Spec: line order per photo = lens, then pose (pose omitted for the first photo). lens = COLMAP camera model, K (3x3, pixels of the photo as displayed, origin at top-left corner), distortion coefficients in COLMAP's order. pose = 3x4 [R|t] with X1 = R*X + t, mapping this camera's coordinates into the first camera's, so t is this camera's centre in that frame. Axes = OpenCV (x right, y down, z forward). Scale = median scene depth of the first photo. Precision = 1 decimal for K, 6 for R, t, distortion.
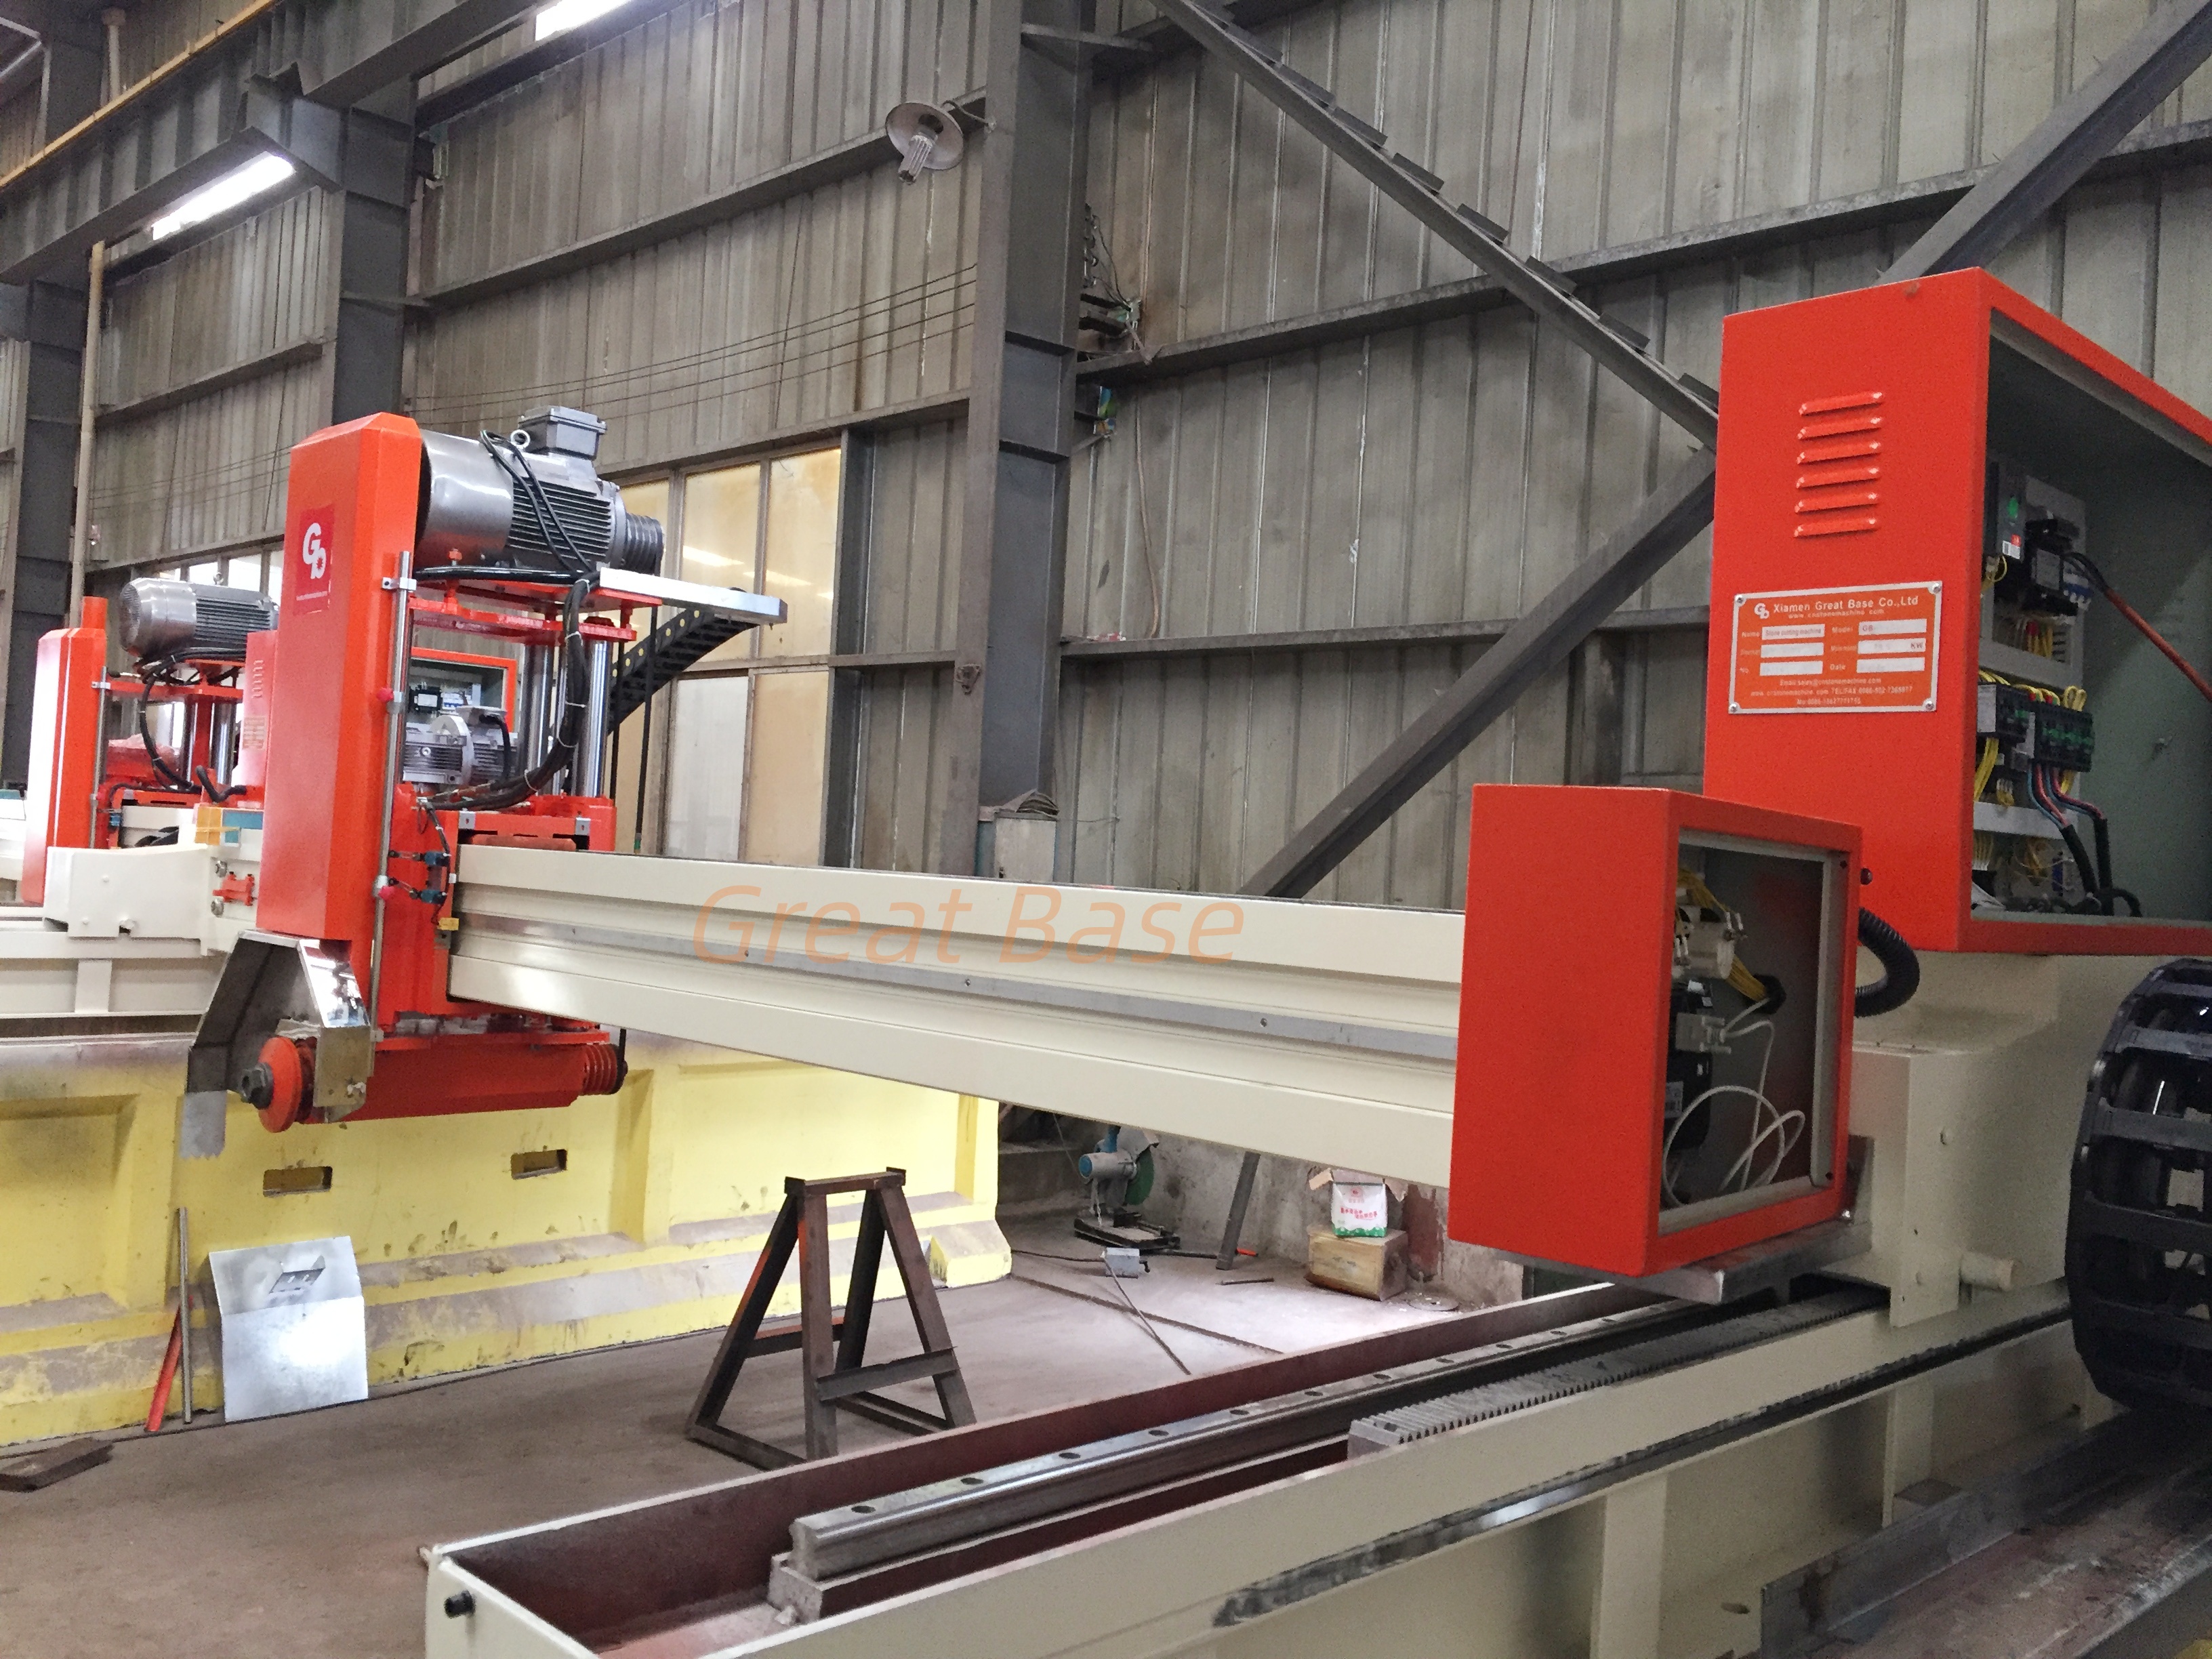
lens RADIAL K [[1898.9, 0, 1108.6], [0, 1898.9, 806.2], [0, 0, 1]] dist [0.108565, -0.143414]
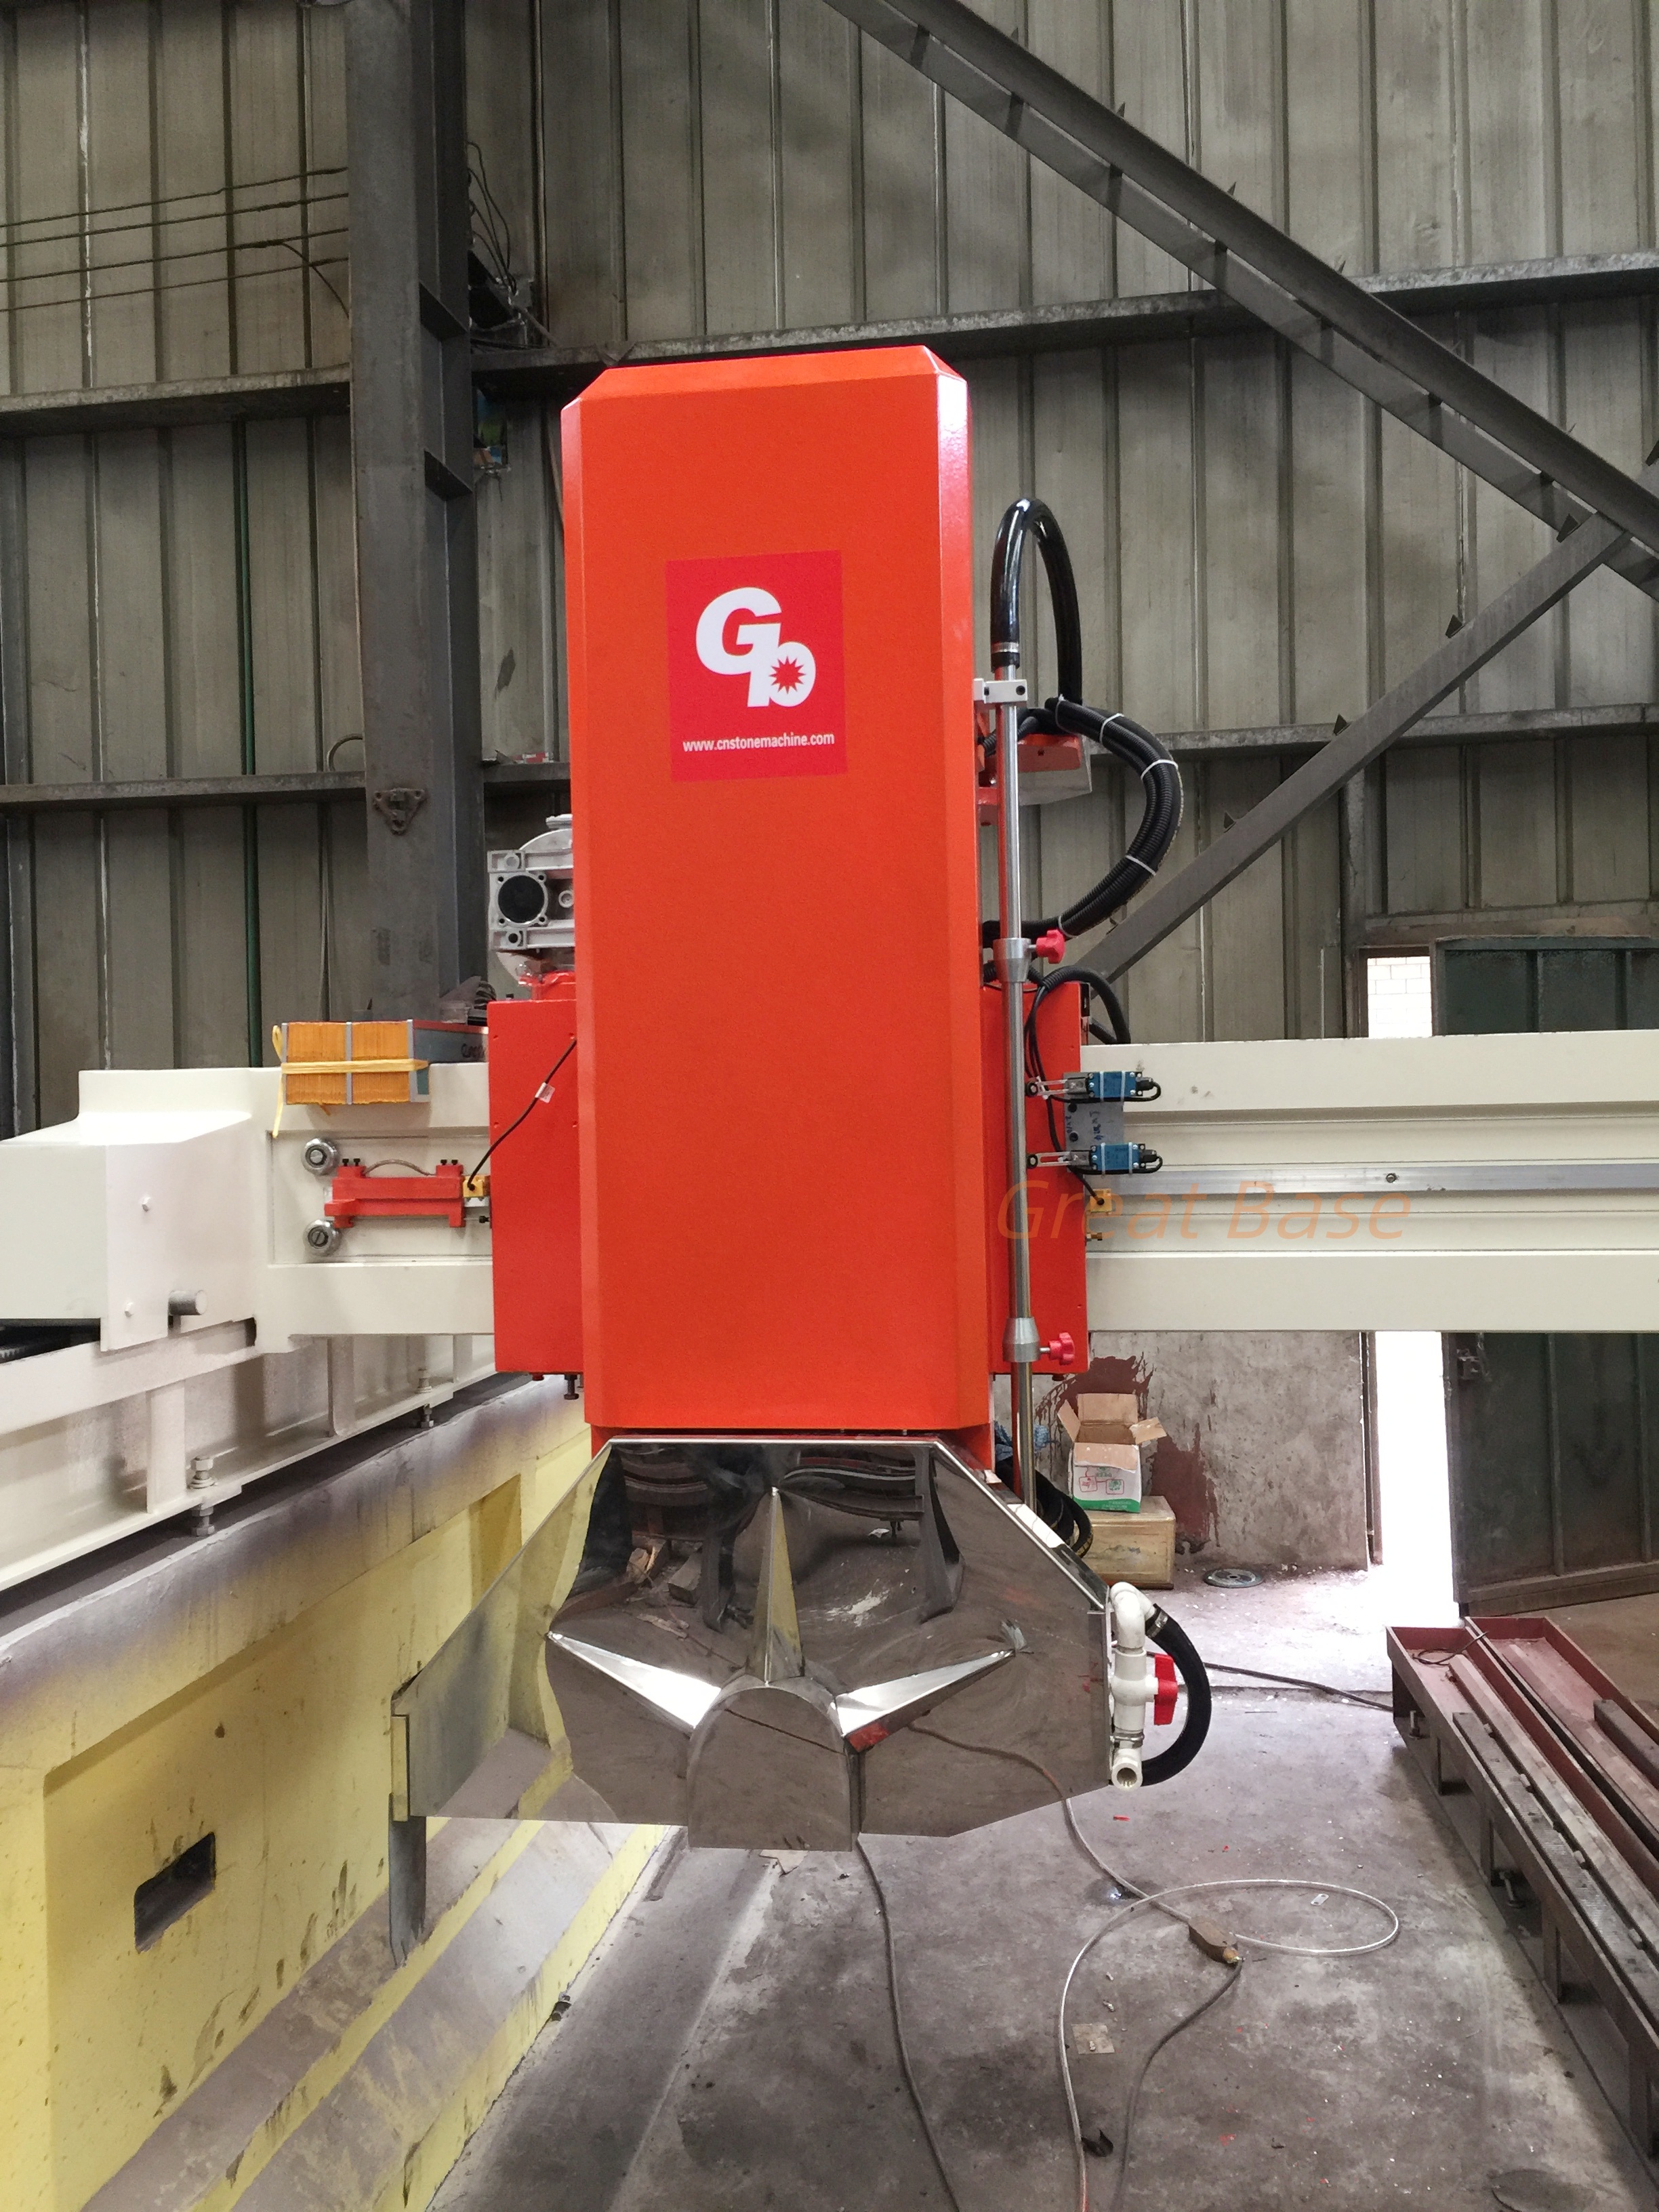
lens RADIAL K [[1898.9, 0, 861.0], [0, 1898.9, 1105.2], [0, 0, 1]] dist [0.108565, -0.143414]
pose [[0.801066, -0.072461, 0.594175, -0.404219], [0.051954, 0.997316, 0.051580, 0.010822], [-0.596318, -0.010449, 0.802681, 0.428141]]
